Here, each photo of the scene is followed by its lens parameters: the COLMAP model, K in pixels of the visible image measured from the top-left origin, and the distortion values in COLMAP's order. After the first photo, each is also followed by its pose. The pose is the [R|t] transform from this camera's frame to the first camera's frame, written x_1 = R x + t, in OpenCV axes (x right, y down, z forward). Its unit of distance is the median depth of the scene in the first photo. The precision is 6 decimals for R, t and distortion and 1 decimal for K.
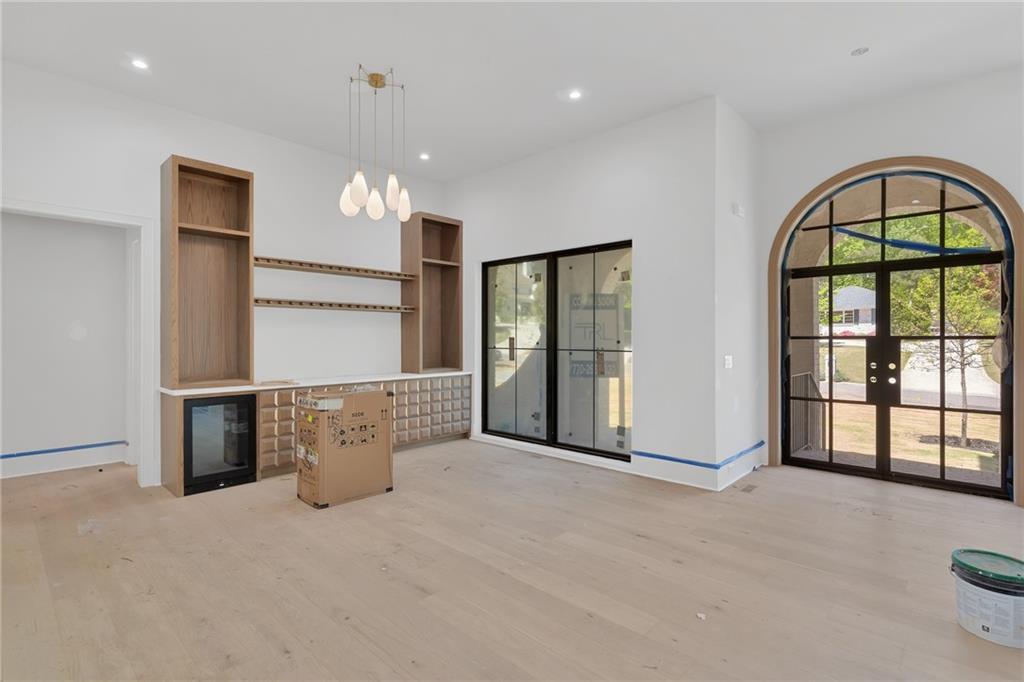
lens RADIAL K [[488.1, 0, 507.5], [0, 488.1, 342.7], [0, 0, 1]] dist [0.000465, 0.000084]
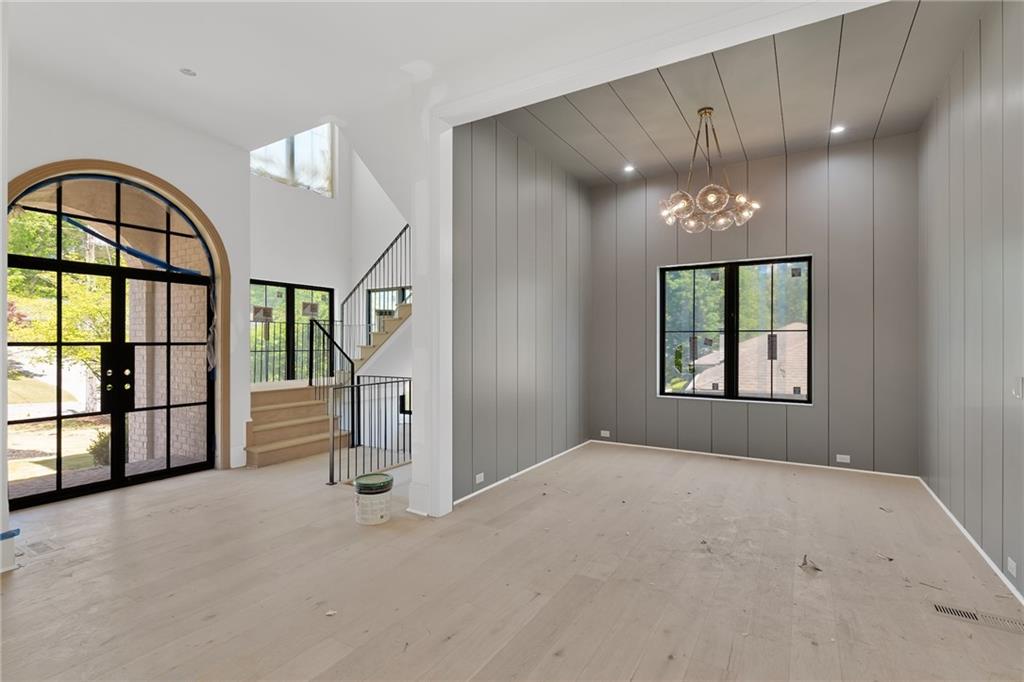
lens RADIAL K [[488.1, 0, 507.5], [0, 488.1, 342.7], [0, 0, 1]] dist [0.000465, 0.000084]
pose [[-0.210628, 0.005257, 0.977552, -0.364545], [0.010134, 0.999944, -0.003194, -0.001588], [-0.977514, 0.009233, -0.210669, 0.446678]]
